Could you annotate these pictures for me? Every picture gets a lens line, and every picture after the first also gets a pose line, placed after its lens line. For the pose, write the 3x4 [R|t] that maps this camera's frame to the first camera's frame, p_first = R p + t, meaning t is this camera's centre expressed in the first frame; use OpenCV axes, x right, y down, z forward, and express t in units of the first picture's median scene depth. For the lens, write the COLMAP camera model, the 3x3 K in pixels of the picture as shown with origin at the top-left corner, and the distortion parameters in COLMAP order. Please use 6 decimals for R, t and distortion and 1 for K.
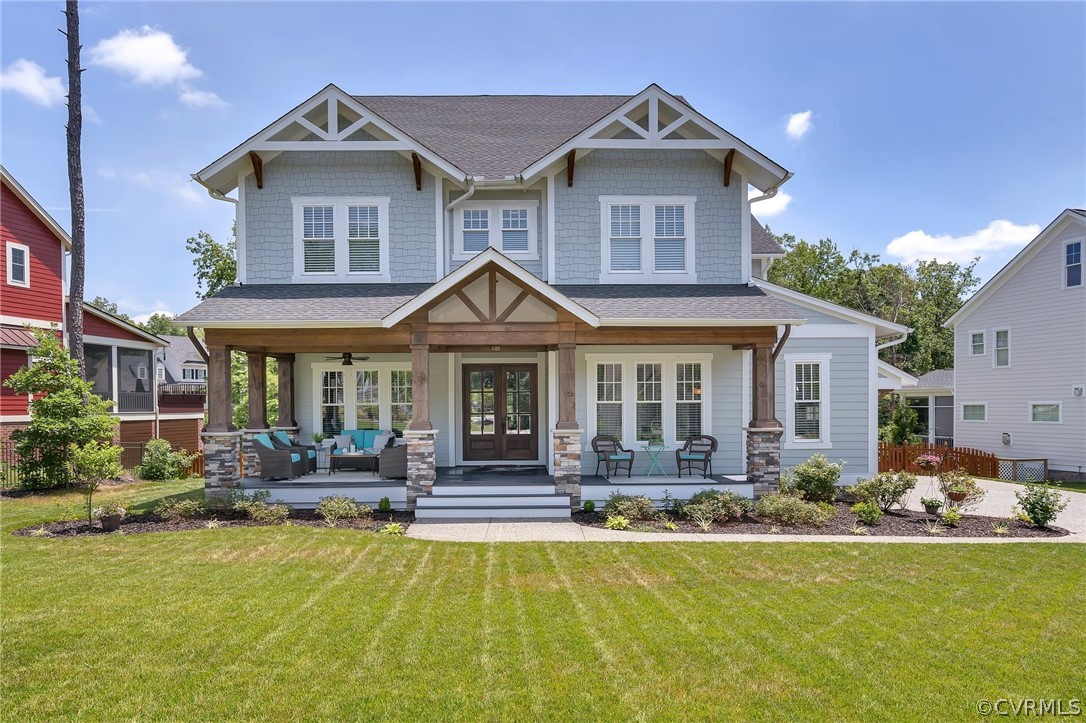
lens RADIAL K [[621.8, 0, 527.6], [0, 621.8, 411.6], [0, 0, 1]] dist [0.003625, 0.002942]
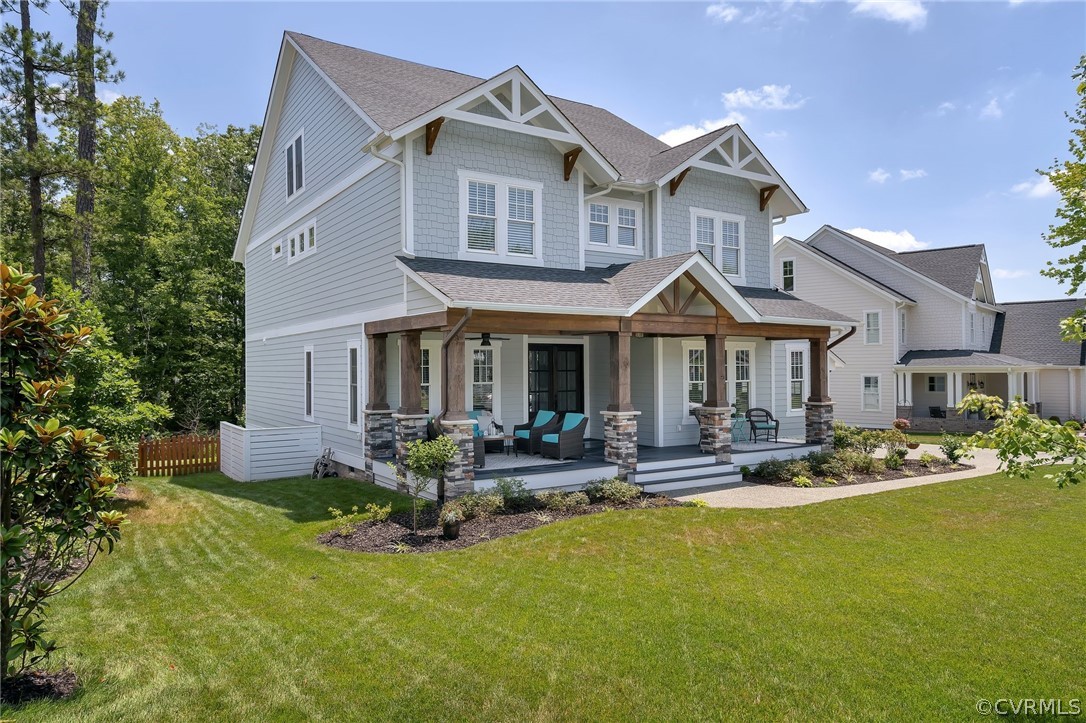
lens RADIAL K [[721.0, 0, 543.4], [0, 721.0, 365.0], [0, 0, 1]] dist [0.023449, 0.000606]
pose [[0.841086, 0.004673, 0.540881, -0.871789], [0.018799, 0.999106, -0.037864, -0.005359], [-0.540574, 0.042015, 0.840247, 0.027302]]
